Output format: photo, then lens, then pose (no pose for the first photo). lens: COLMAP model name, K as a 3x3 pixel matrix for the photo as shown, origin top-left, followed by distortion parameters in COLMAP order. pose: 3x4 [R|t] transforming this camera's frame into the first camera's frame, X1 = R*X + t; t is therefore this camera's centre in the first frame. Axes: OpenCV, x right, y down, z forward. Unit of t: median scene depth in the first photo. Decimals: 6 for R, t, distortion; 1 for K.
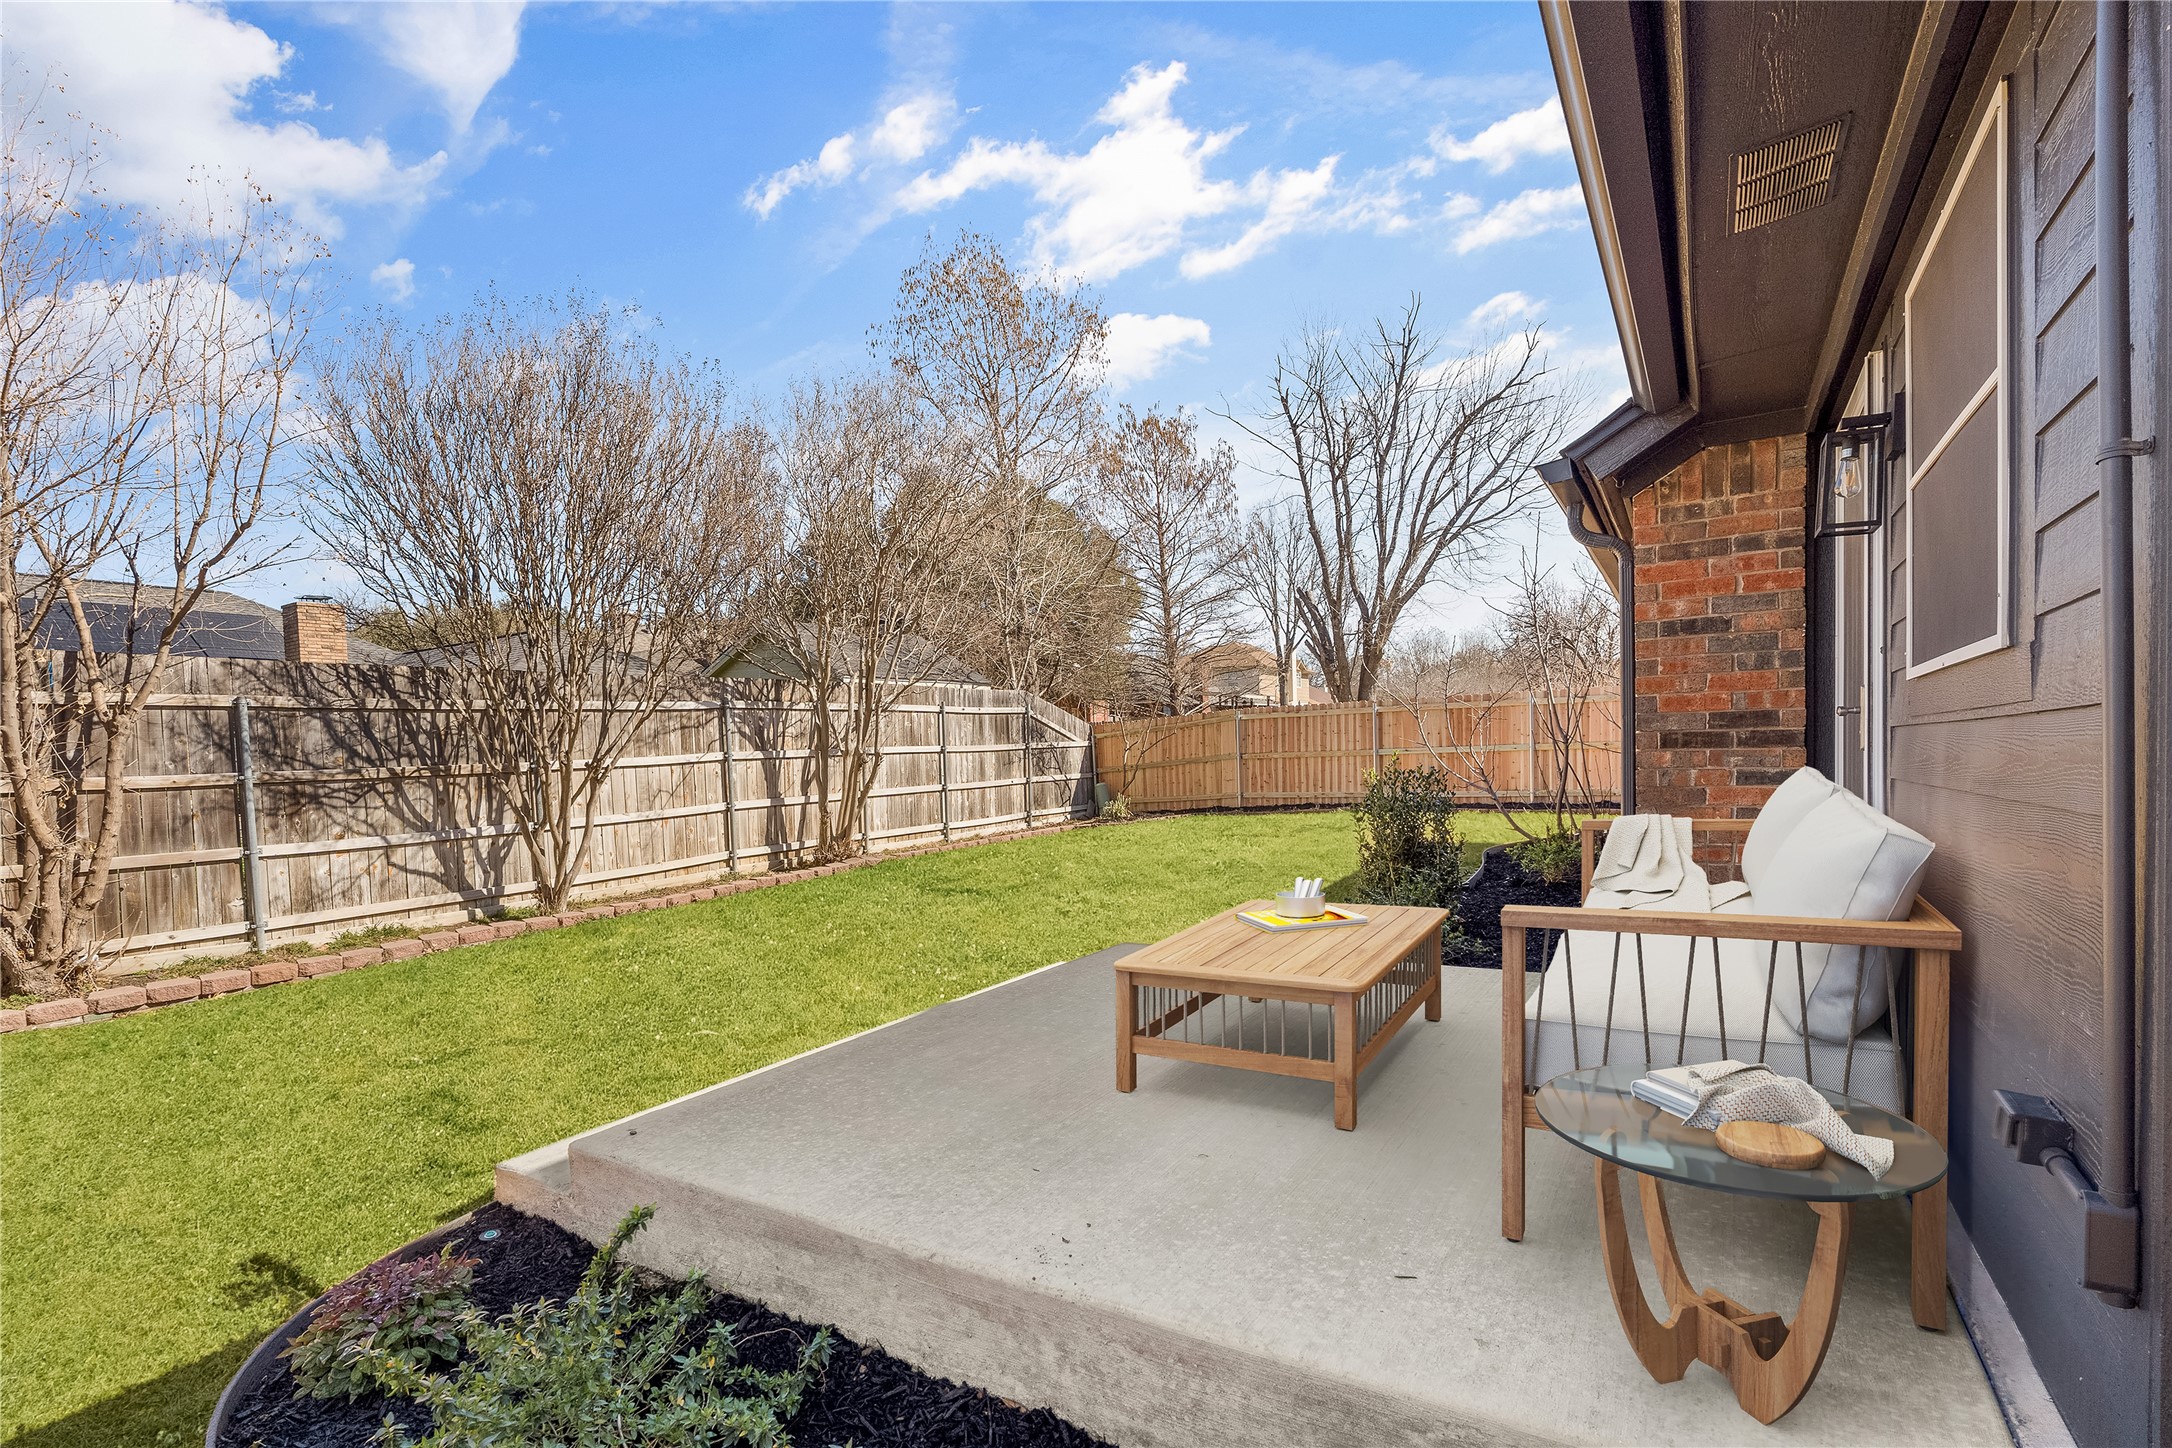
lens RADIAL K [[998.5, 0, 1035.7], [0, 998.5, 793.5], [0, 0, 1]] dist [-0.002326, -0.000314]
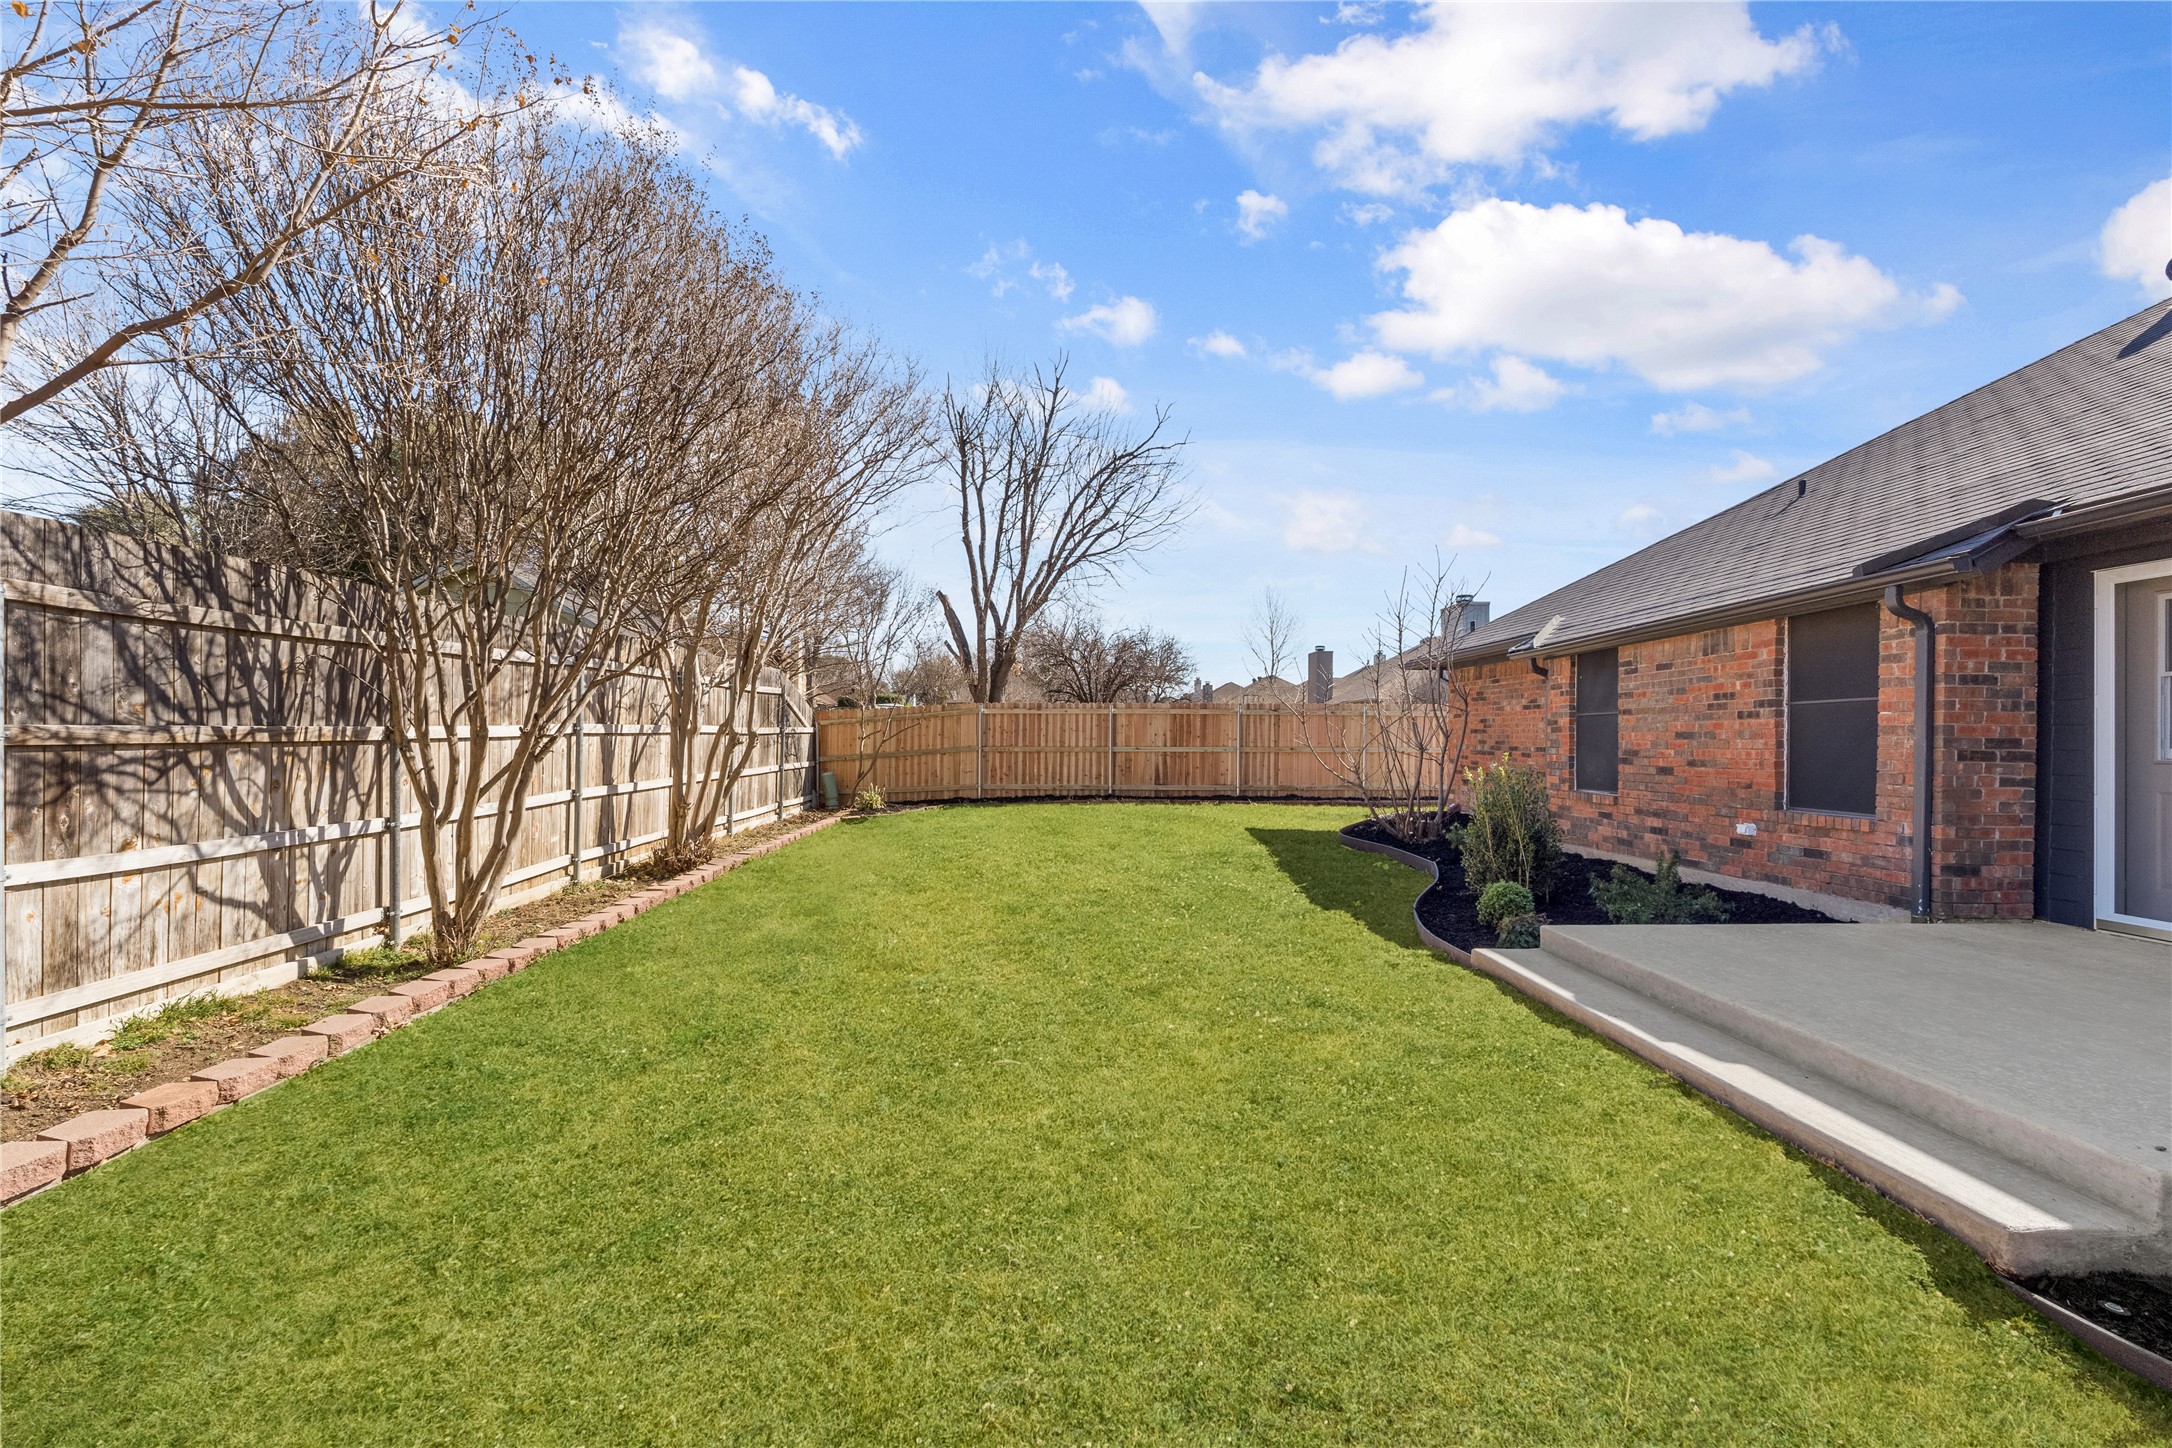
lens RADIAL K [[957.0, 0, 1077.1], [0, 957.0, 735.5], [0, 0, 1]] dist [-0.002809, 0.000153]
pose [[0.827733, 0.041385, 0.559595, -0.528771], [-0.012623, 0.998397, -0.055165, 0.004733], [-0.560981, 0.038598, 0.826928, 0.246883]]
